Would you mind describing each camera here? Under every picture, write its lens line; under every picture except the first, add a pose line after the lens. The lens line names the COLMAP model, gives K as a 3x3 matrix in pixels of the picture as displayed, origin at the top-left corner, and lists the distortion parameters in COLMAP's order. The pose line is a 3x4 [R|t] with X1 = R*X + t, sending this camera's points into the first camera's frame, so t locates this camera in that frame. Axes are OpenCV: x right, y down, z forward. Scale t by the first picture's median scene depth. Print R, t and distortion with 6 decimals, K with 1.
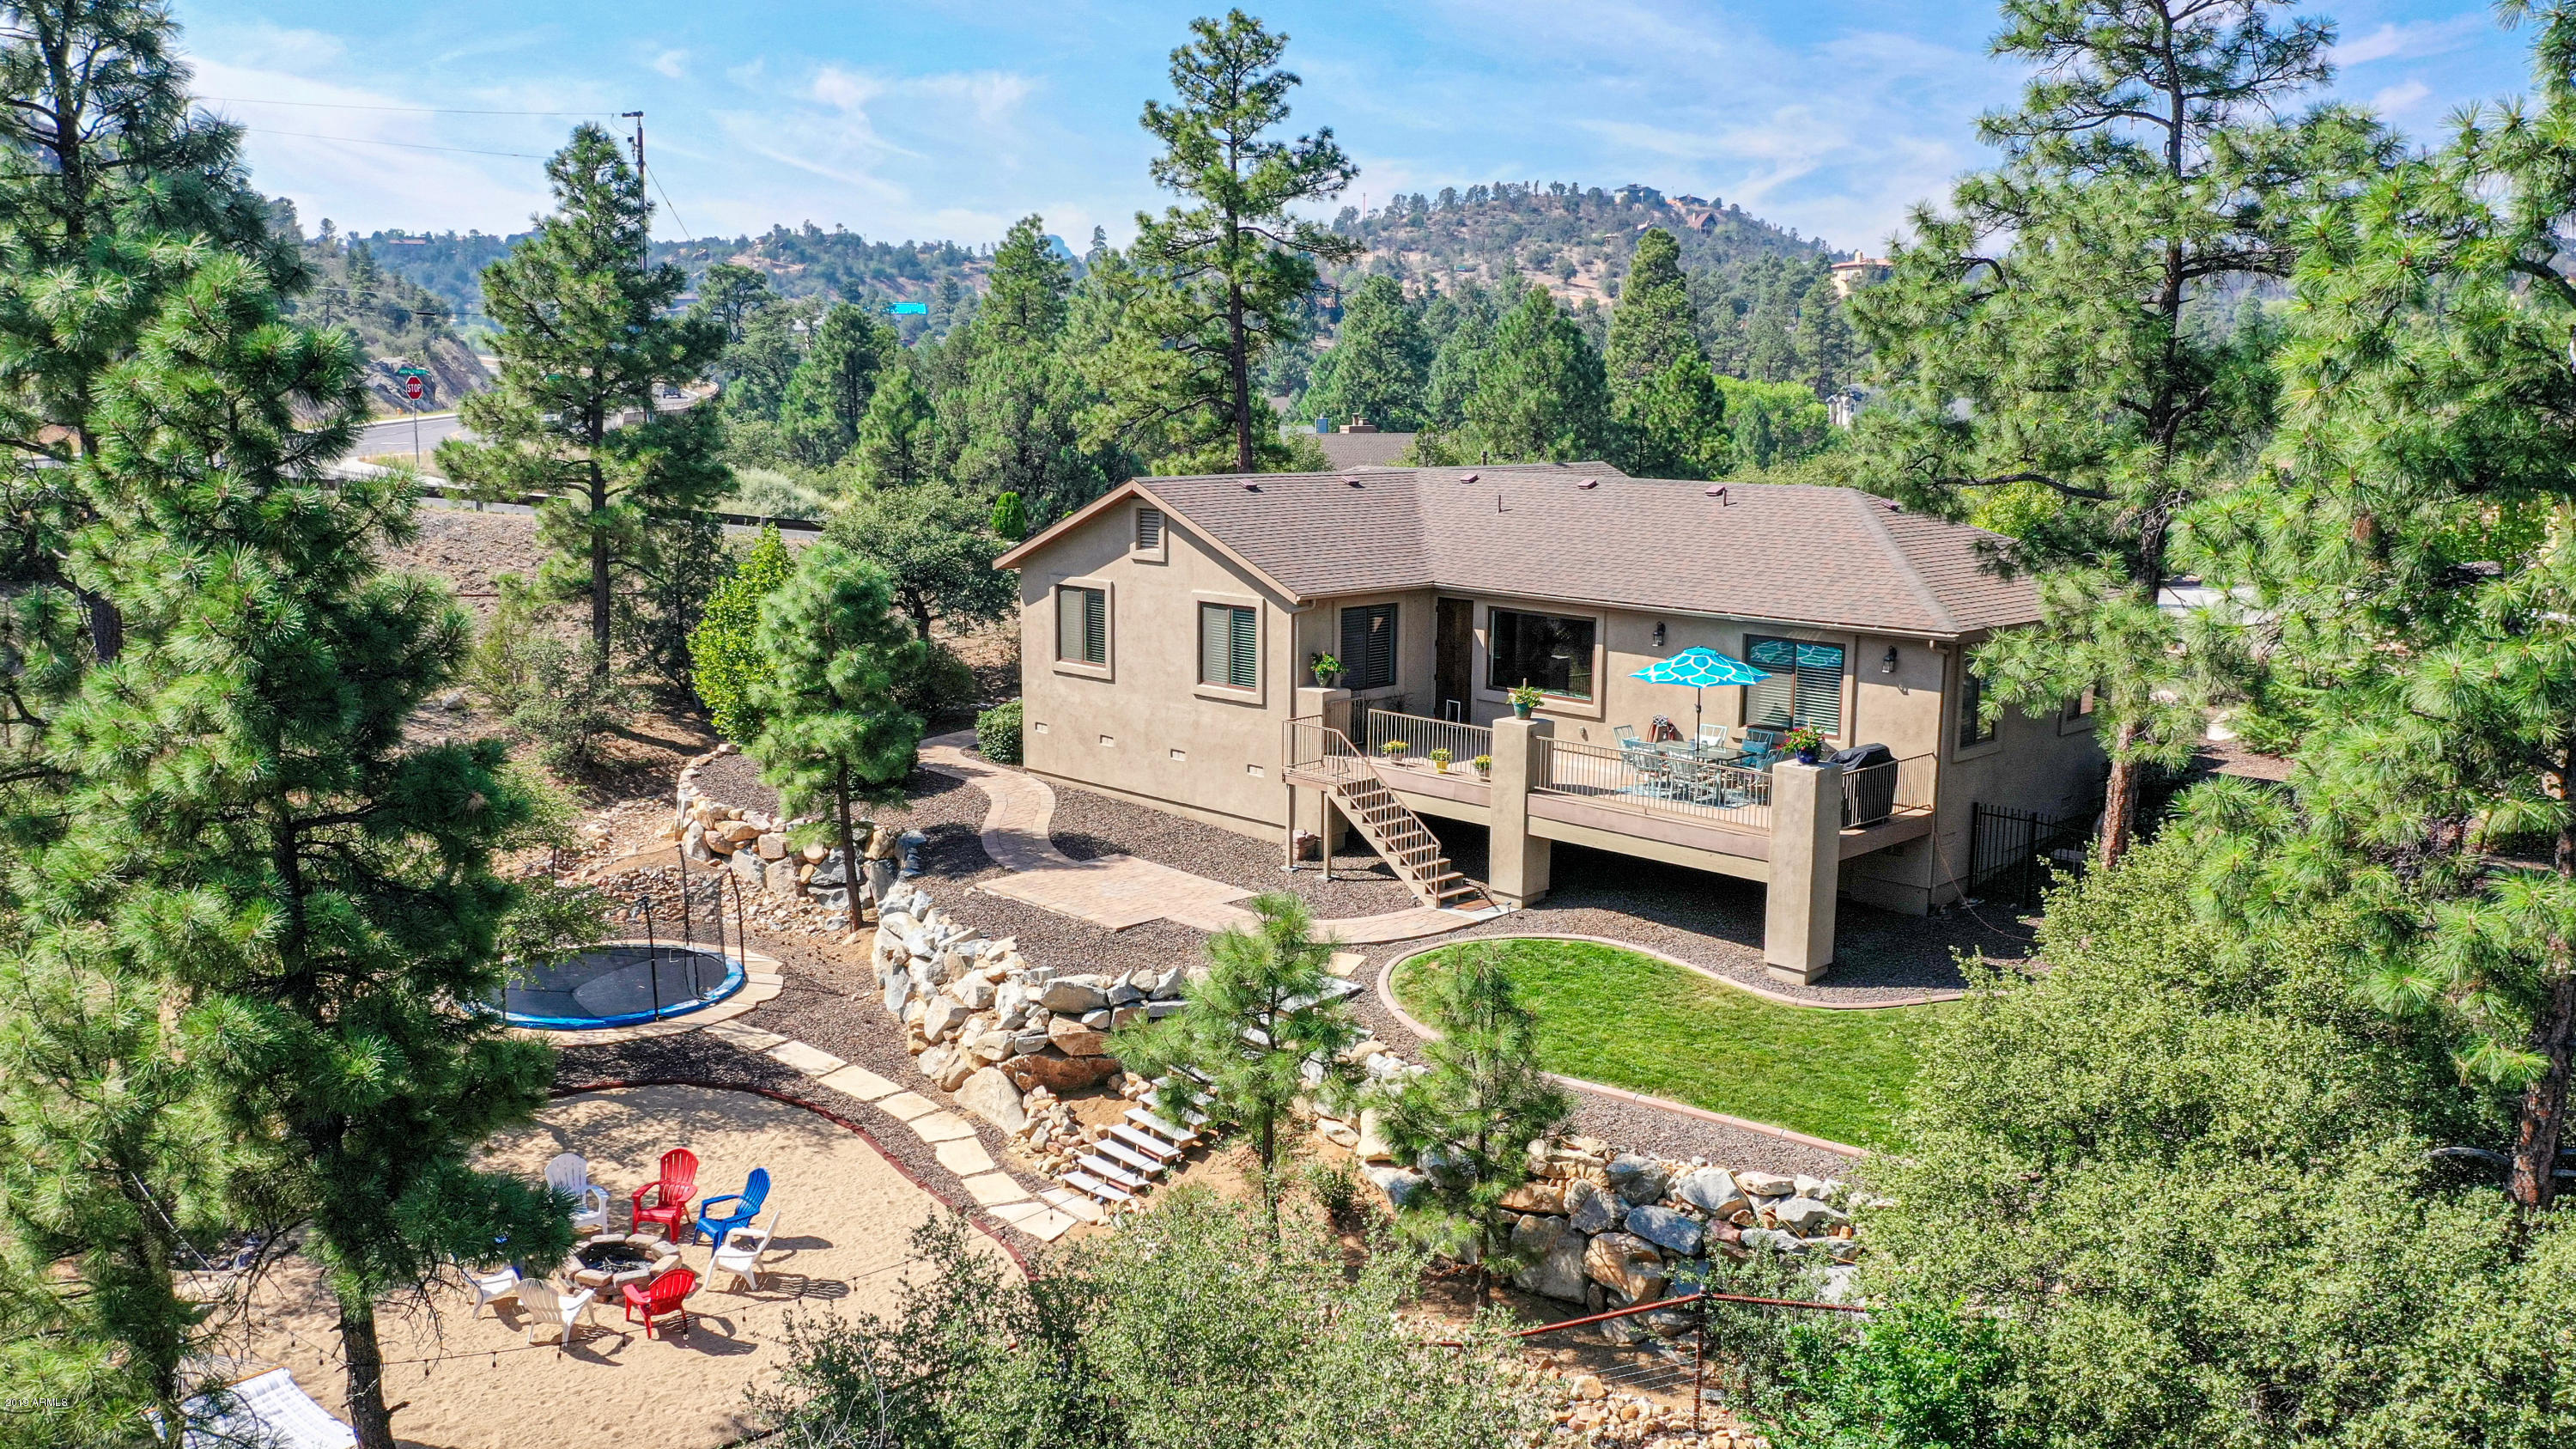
lens RADIAL K [[2080.0, 0, 1288.0], [0, 2080.0, 724.5], [0, 0, 1]] dist [-0.098717, -0.001140]
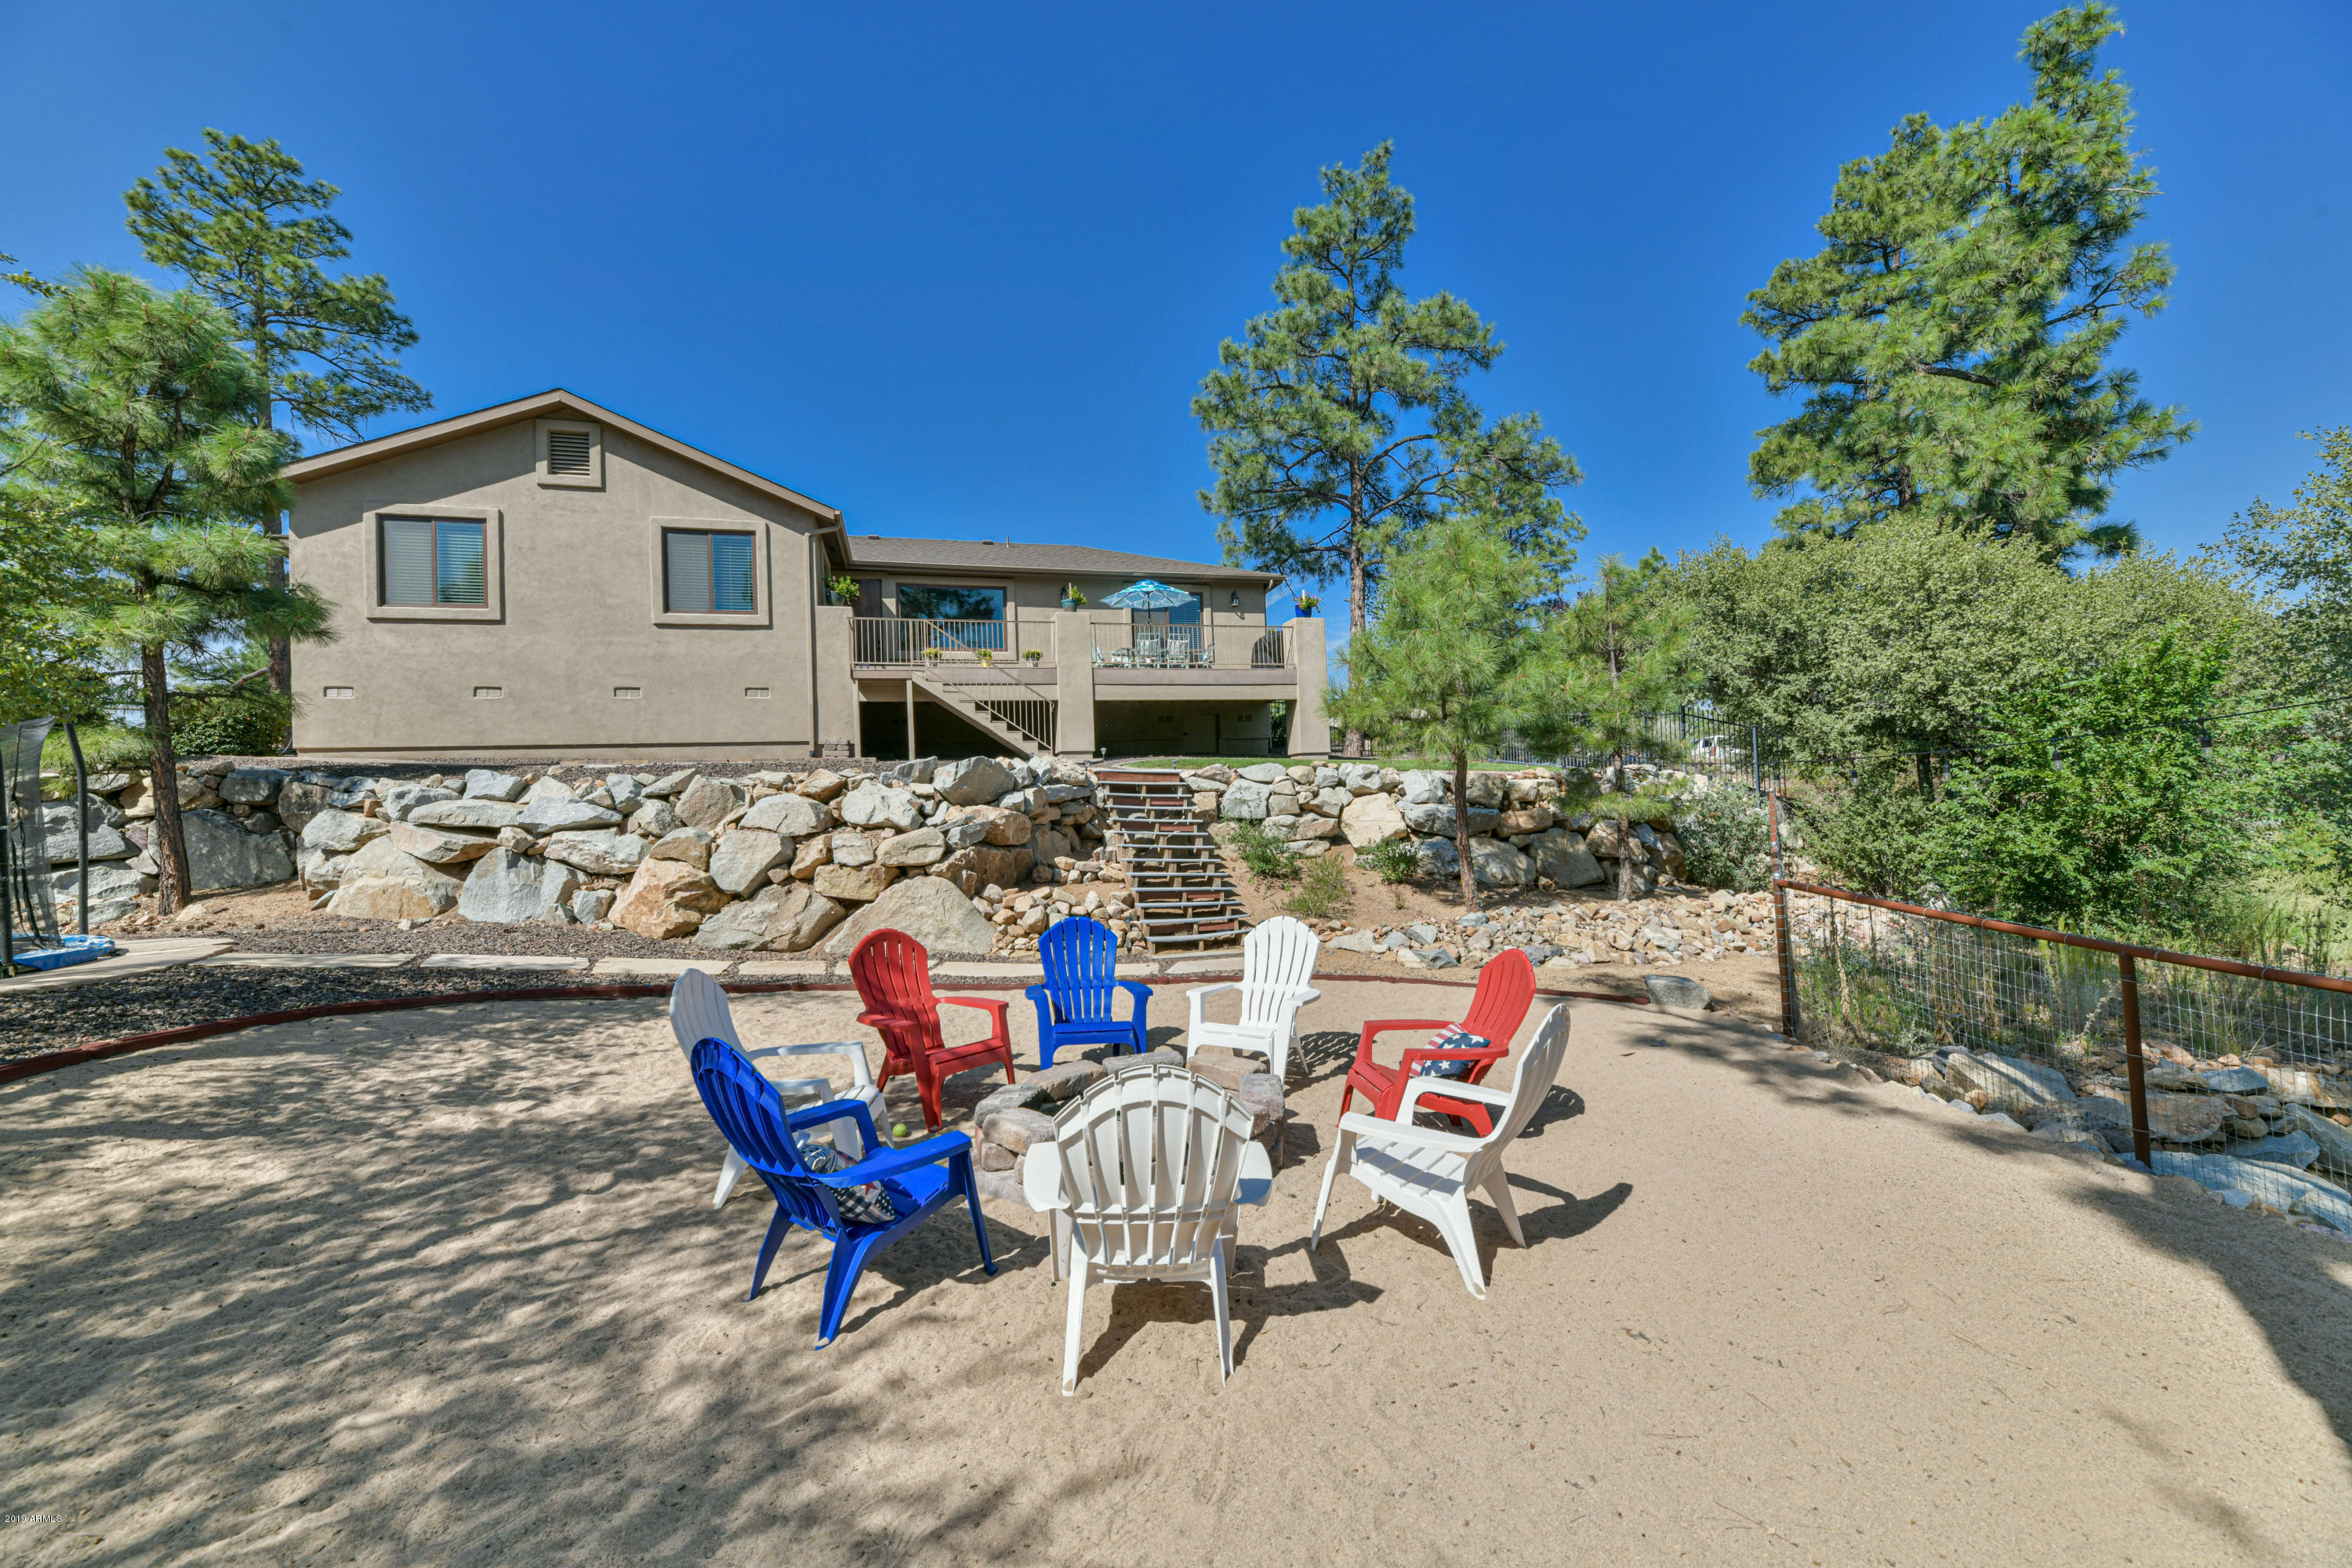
lens RADIAL K [[925.7, 0, 1193.3], [0, 925.7, 784.7], [0, 0, 1]] dist [-0.000514, -0.000296]
pose [[0.454902, -0.005053, 0.890527, -0.321304], [0.191528, 0.977138, -0.092293, 0.149145], [-0.869702, 0.212545, 0.445470, 0.618697]]
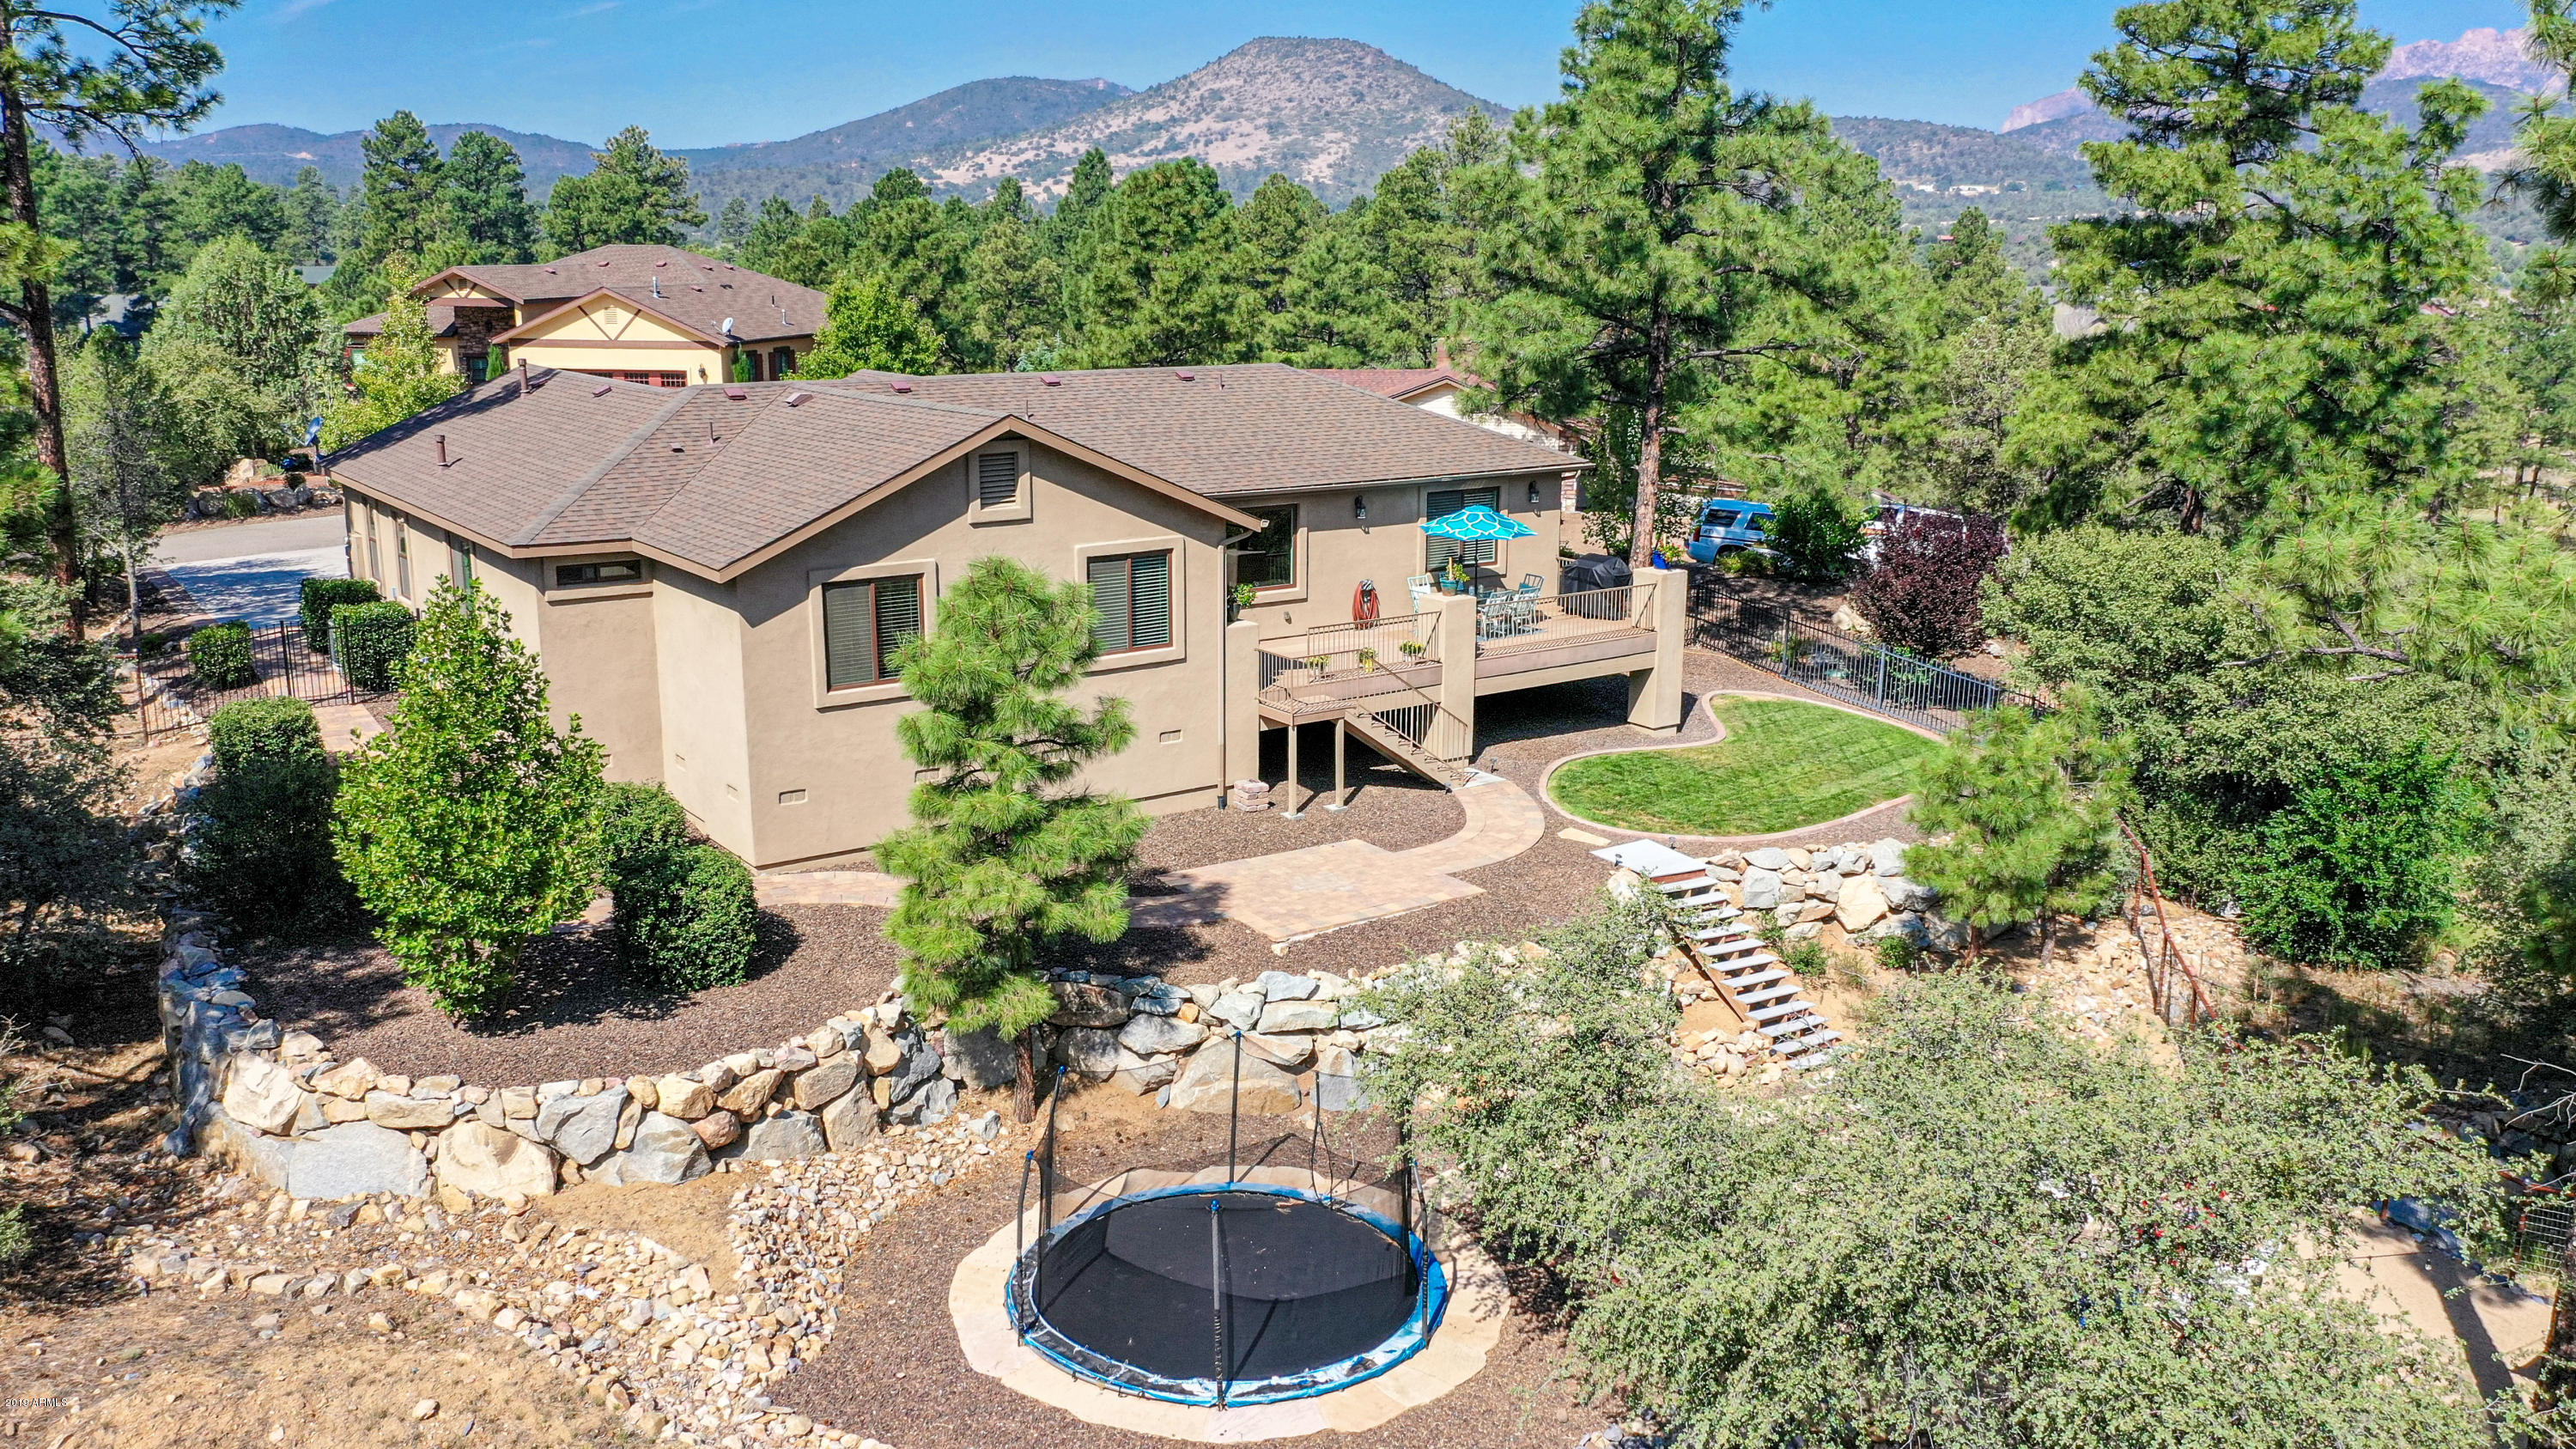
lens RADIAL K [[2080.0, 0, 1288.0], [0, 2080.0, 724.5], [0, 0, 1]] dist [-0.098717, -0.001140]
pose [[0.138432, -0.227425, 0.963906, -0.831913], [0.162908, 0.965248, 0.204345, -0.149691], [-0.976882, 0.128740, 0.170671, 0.800337]]
